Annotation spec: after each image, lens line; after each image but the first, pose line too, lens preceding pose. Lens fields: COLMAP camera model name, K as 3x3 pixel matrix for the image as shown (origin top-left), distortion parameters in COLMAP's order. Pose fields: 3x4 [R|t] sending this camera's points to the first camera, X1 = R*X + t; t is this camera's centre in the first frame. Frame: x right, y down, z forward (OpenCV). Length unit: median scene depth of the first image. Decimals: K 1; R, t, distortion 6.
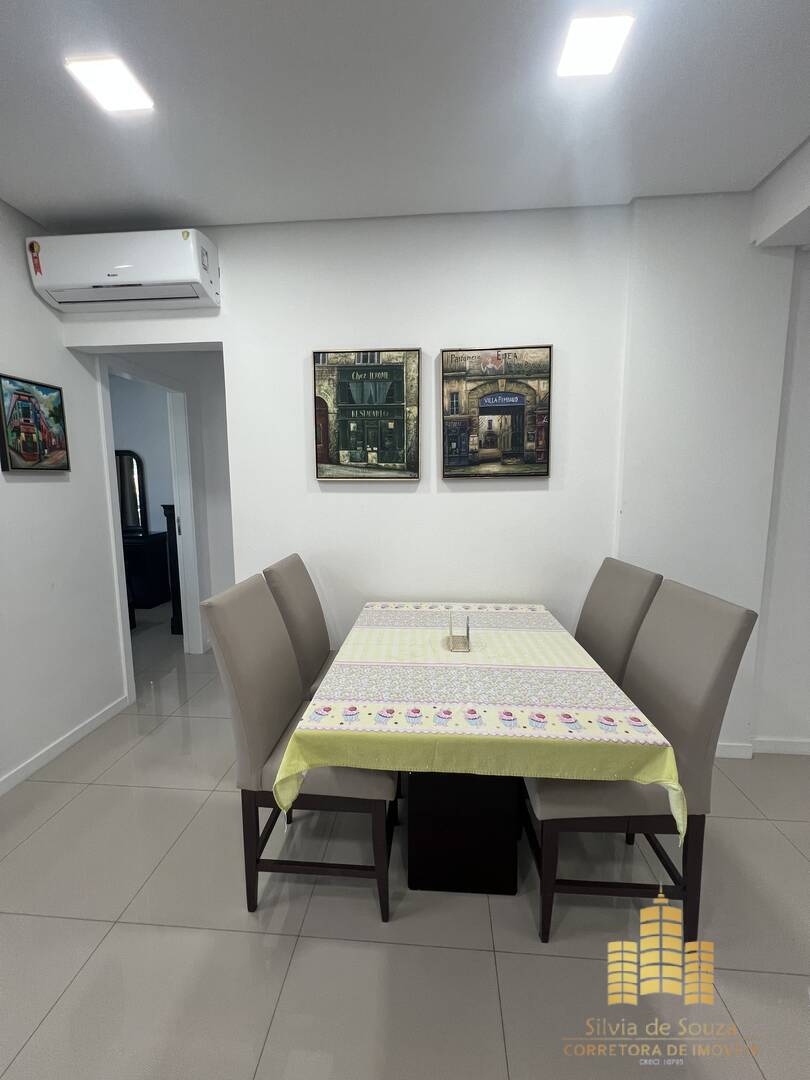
lens RADIAL K [[433.9, 0, 401.2], [0, 433.9, 537.8], [0, 0, 1]] dist [-0.003018, 0.000713]
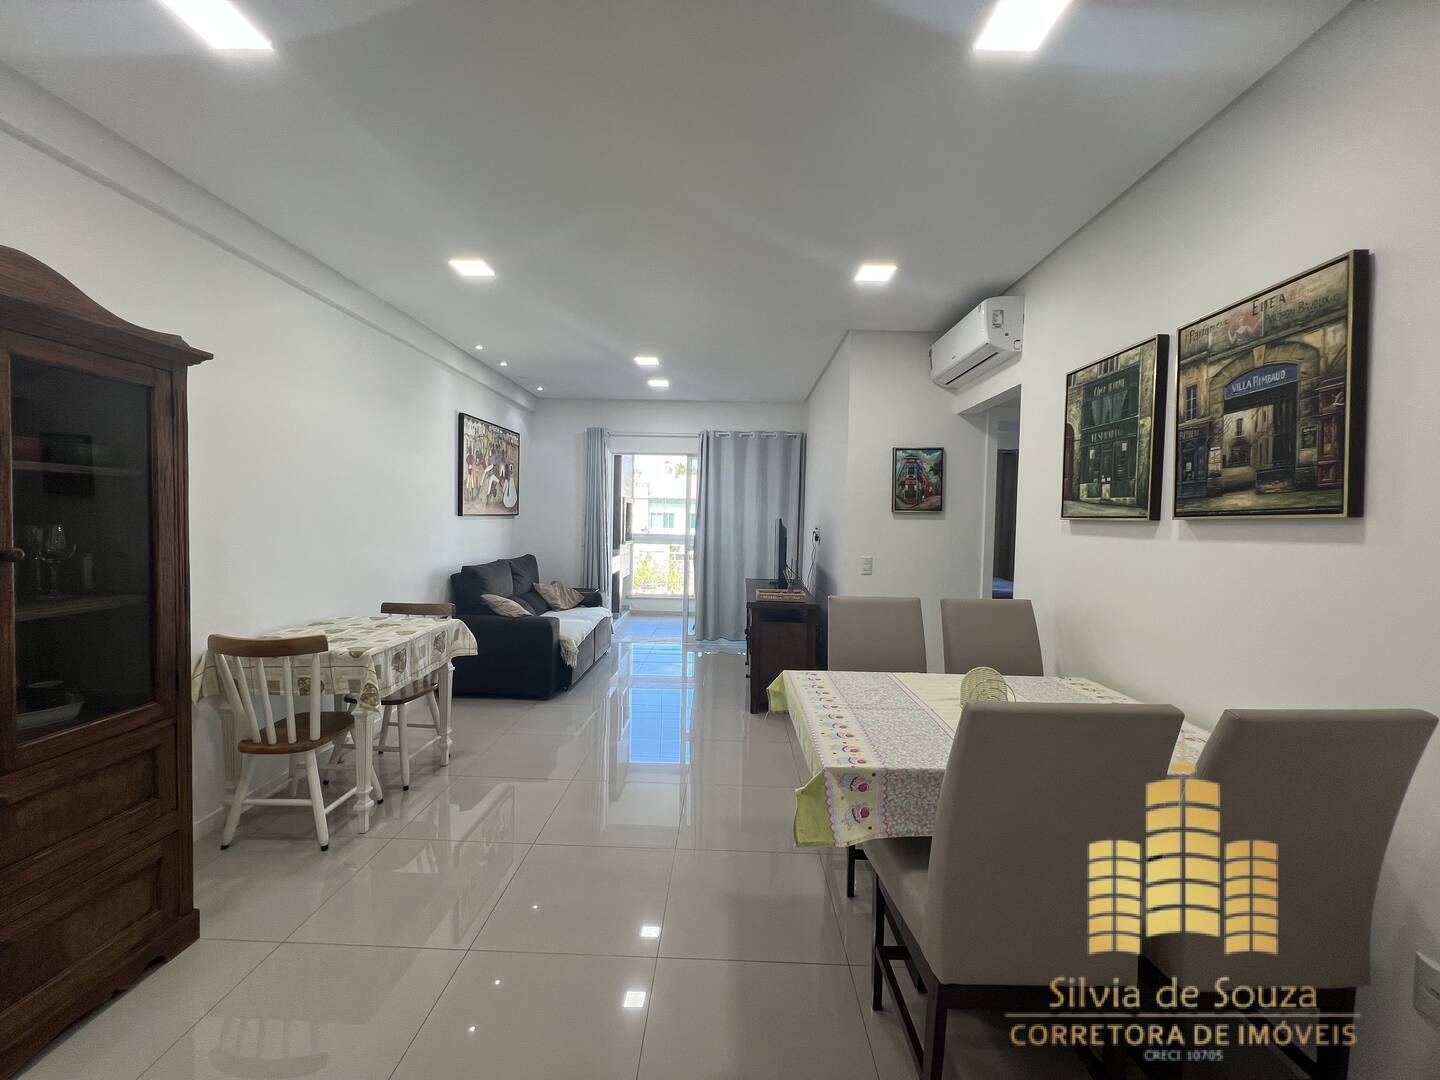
lens RADIAL K [[578.5, 0, 721.9], [0, 578.5, 536.9], [0, 0, 1]] dist [-0.003018, 0.000713]
pose [[0.061145, 0.035800, -0.997487, 0.937128], [-0.146035, 0.988923, 0.026541, -0.033193], [0.987388, 0.144045, 0.065696, 0.281200]]
